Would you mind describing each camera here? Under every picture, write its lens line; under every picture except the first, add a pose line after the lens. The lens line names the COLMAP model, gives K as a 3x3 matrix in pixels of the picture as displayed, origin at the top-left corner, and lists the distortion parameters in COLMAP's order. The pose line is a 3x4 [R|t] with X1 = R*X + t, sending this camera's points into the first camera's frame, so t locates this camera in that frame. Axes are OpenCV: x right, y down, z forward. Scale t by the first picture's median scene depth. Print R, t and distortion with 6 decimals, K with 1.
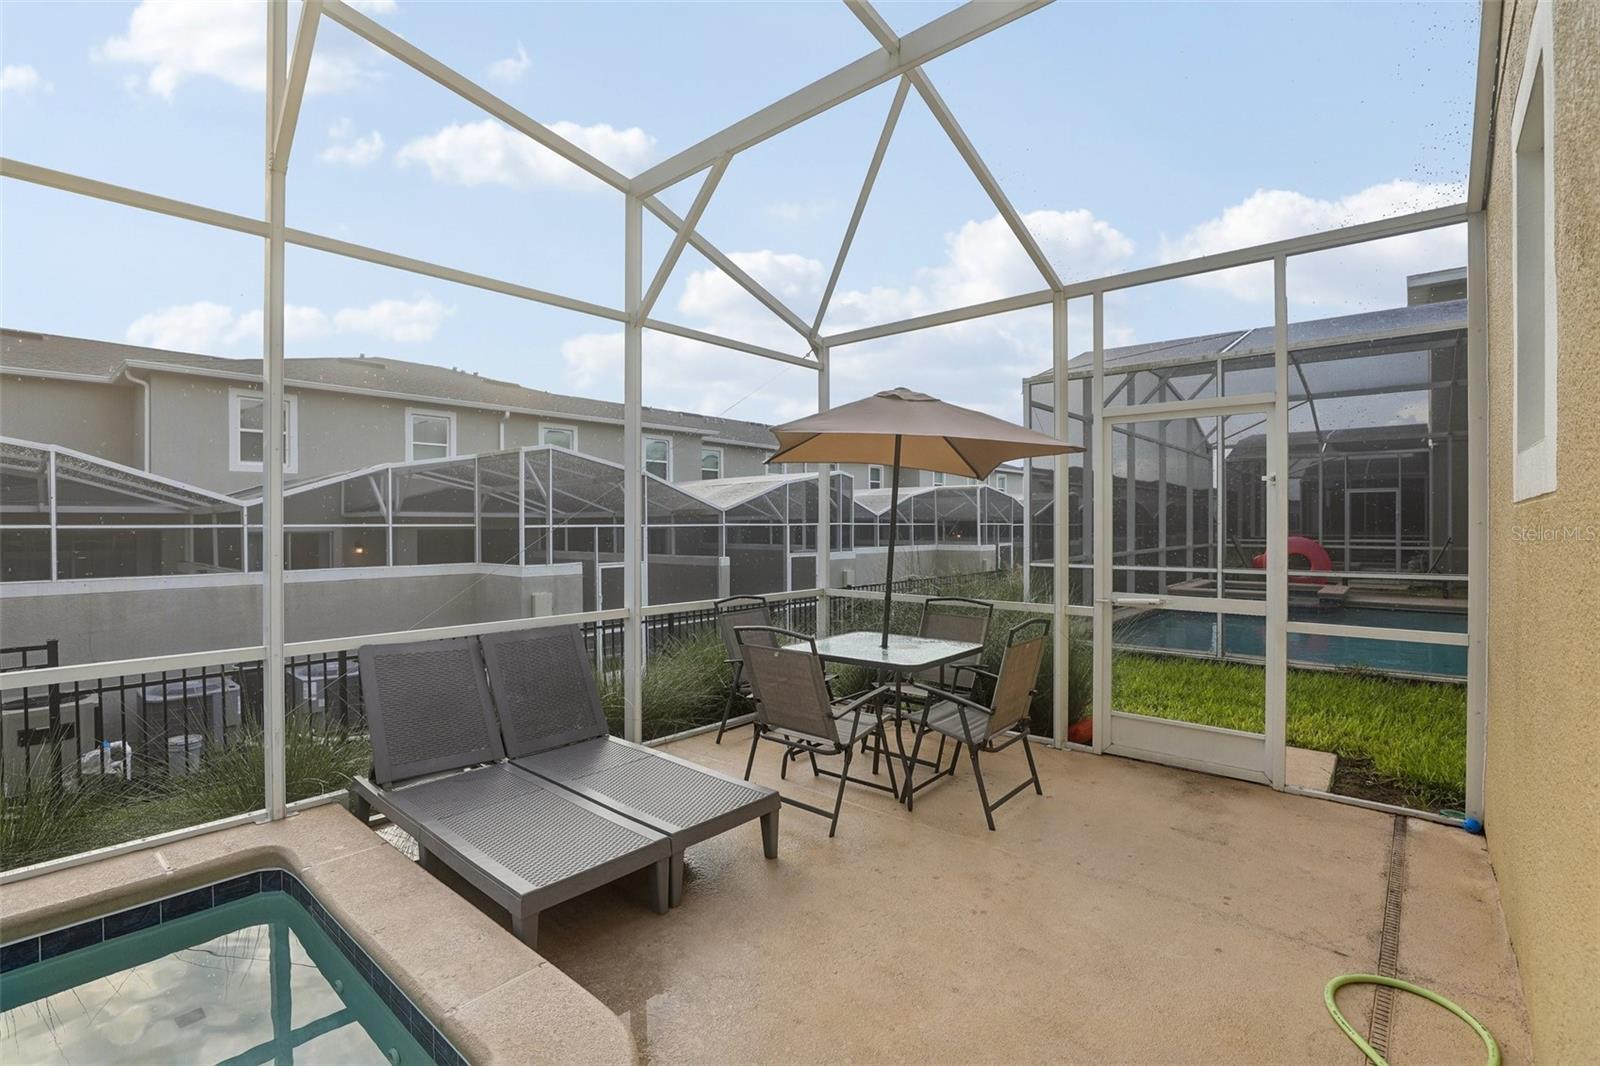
lens RADIAL K [[728.4, 0, 798.6], [0, 728.4, 518.5], [0, 0, 1]] dist [-0.030566, 0.005849]
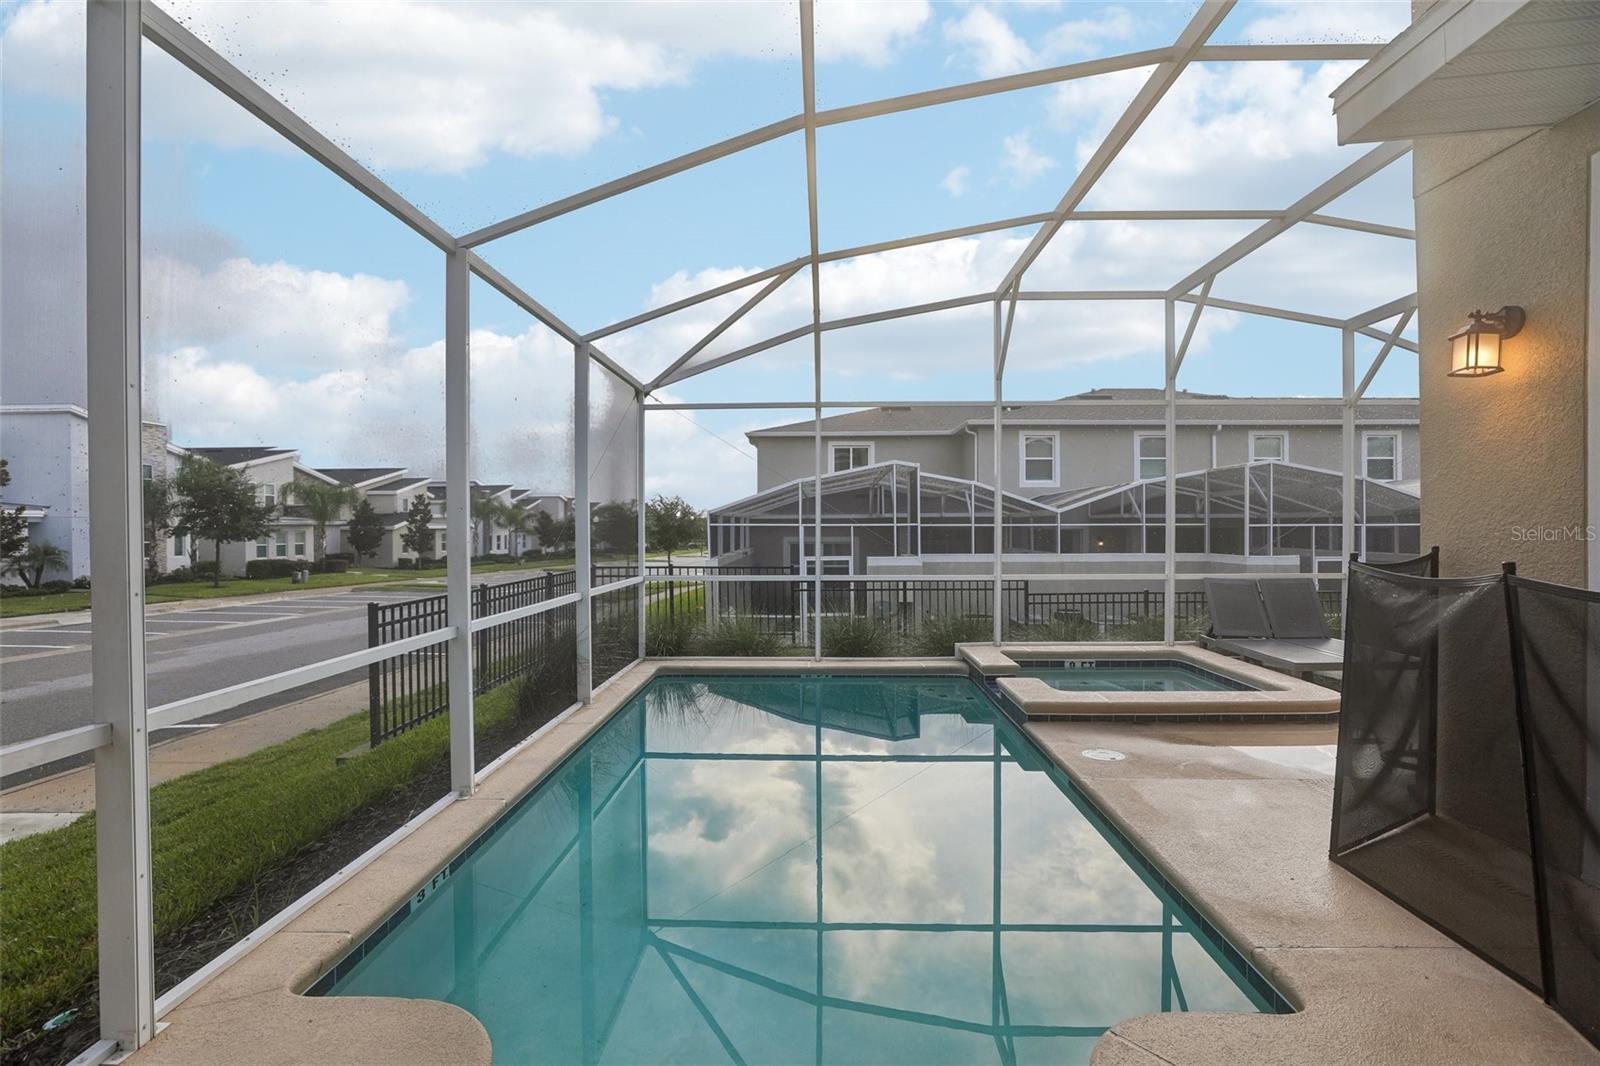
lens RADIAL K [[728.4, 0, 805.2], [0, 728.4, 532.6], [0, 0, 1]] dist [-0.030566, 0.005849]
pose [[0.640328, 0.009270, -0.768046, 0.091971], [0.006510, 0.999826, 0.017495, -0.003123], [0.768074, -0.016203, 0.640156, -0.392911]]
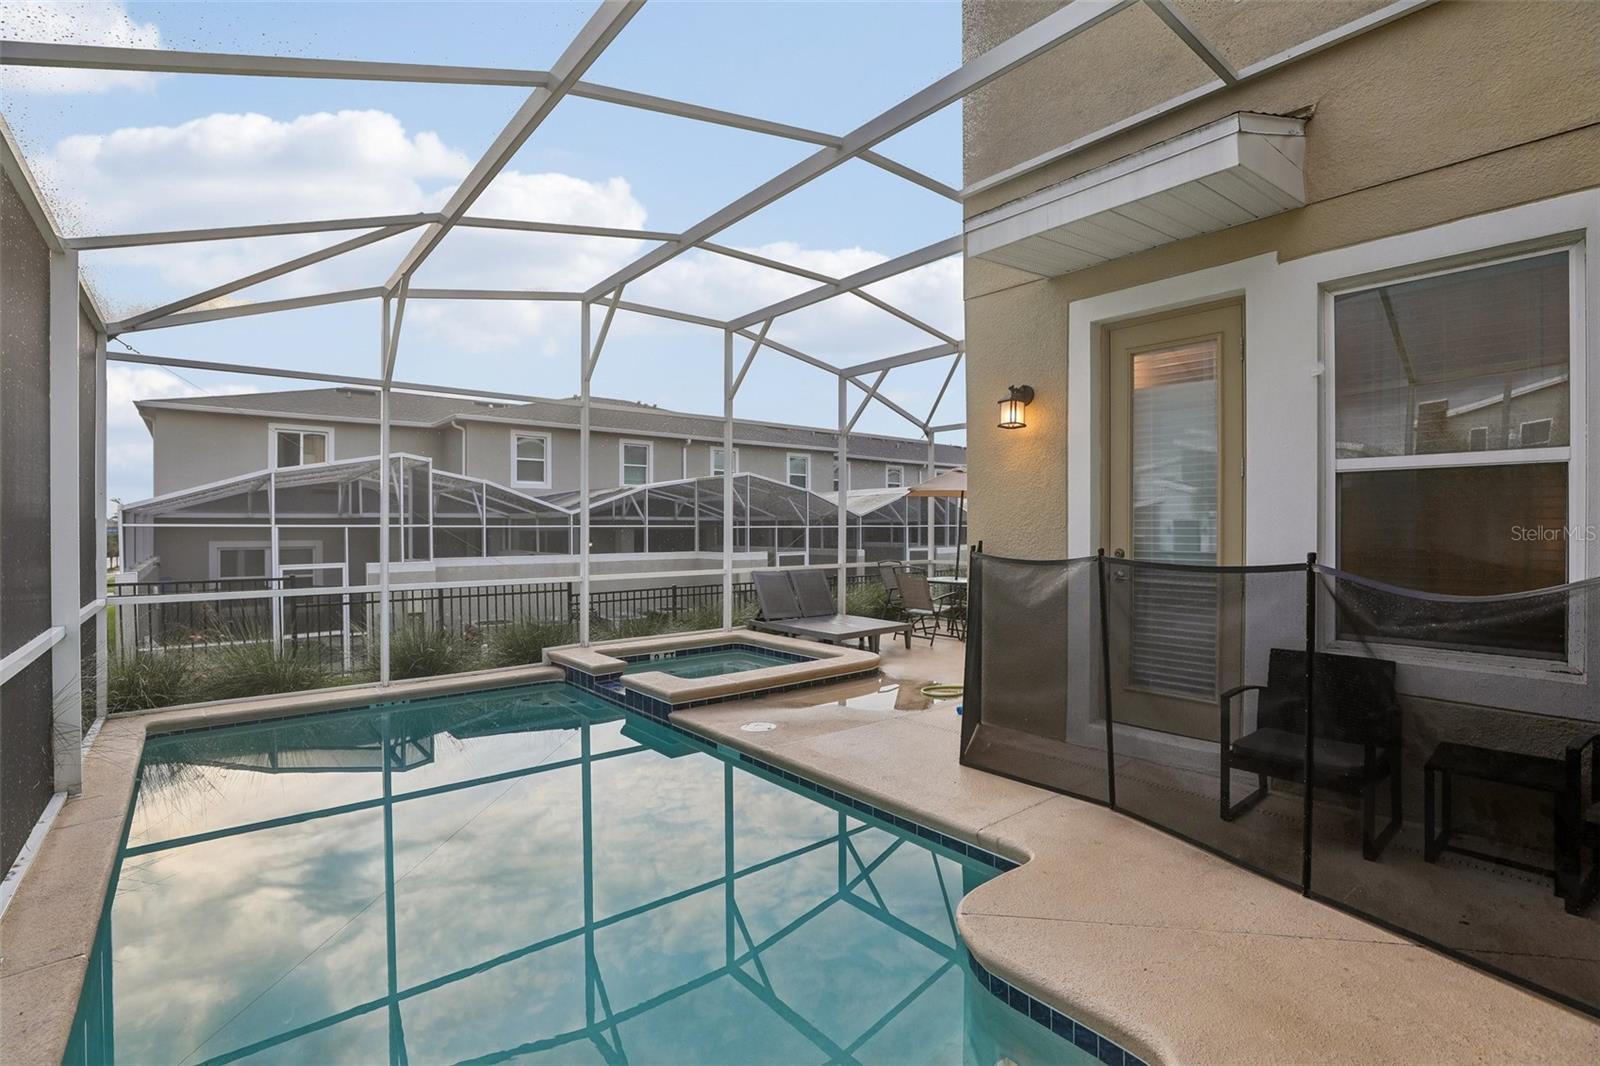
lens RADIAL K [[728.4, 0, 798.2], [0, 728.4, 533.4], [0, 0, 1]] dist [-0.030566, 0.005849]
pose [[0.987810, 0.004417, -0.155602, -0.005701], [-0.001701, 0.999844, 0.017585, -0.002618], [0.155655, -0.017106, 0.987663, -0.455845]]
